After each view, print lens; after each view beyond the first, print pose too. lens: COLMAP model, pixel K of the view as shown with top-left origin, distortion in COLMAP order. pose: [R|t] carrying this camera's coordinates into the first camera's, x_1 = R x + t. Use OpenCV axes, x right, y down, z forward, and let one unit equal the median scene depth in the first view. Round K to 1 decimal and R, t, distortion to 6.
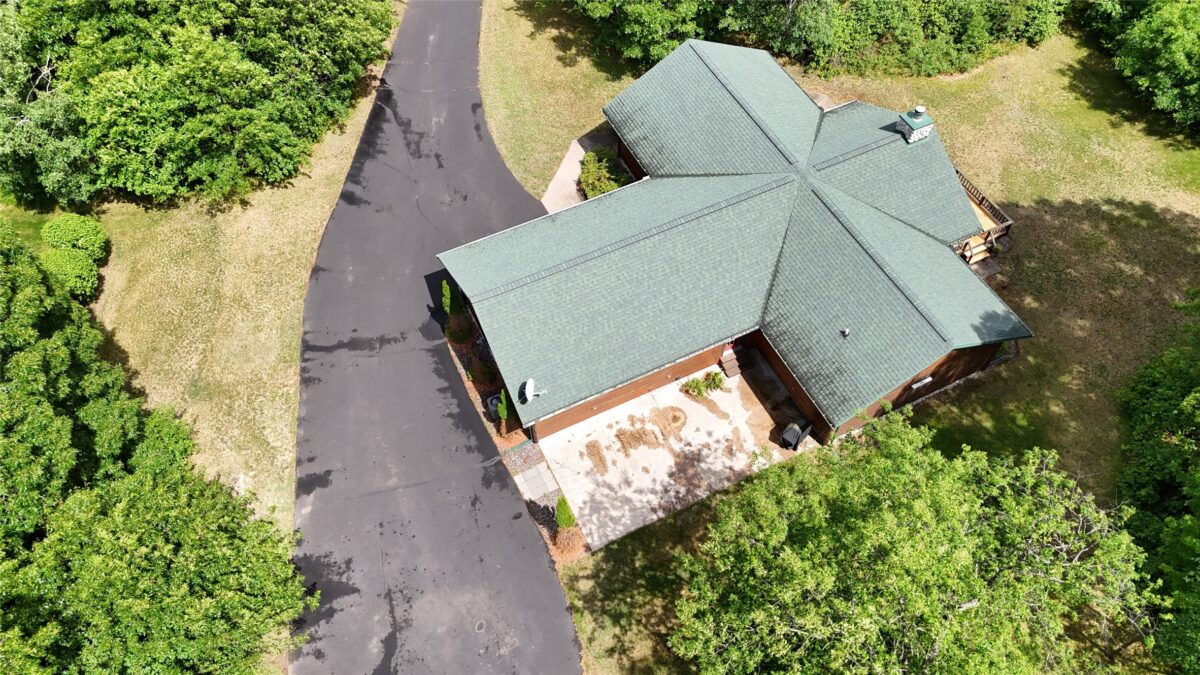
lens RADIAL K [[890.5, 0, 600.1], [0, 890.5, 334.9], [0, 0, 1]] dist [0.063321, -0.006159]
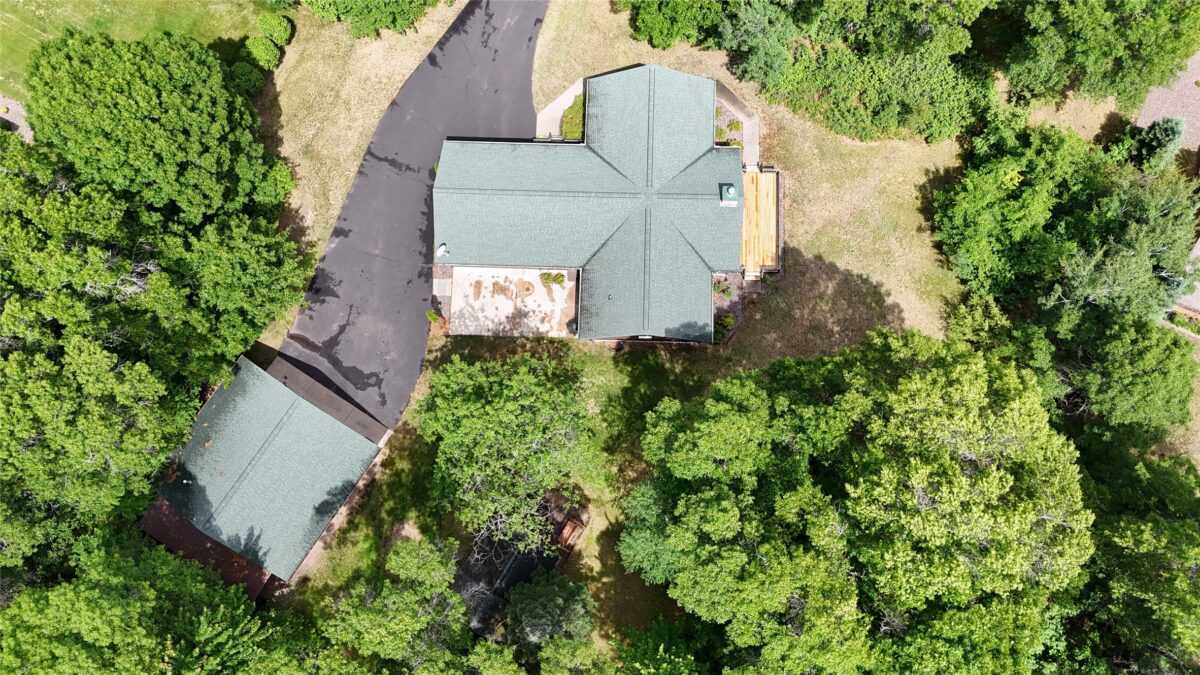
lens RADIAL K [[890.5, 0, 600.1], [0, 890.5, 334.9], [0, 0, 1]] dist [0.063321, -0.006159]
pose [[0.881884, 0.456888, -0.116340, 0.442933], [-0.374806, 0.829093, 0.414881, -0.597373], [0.286010, -0.322272, 0.902407, -0.565801]]
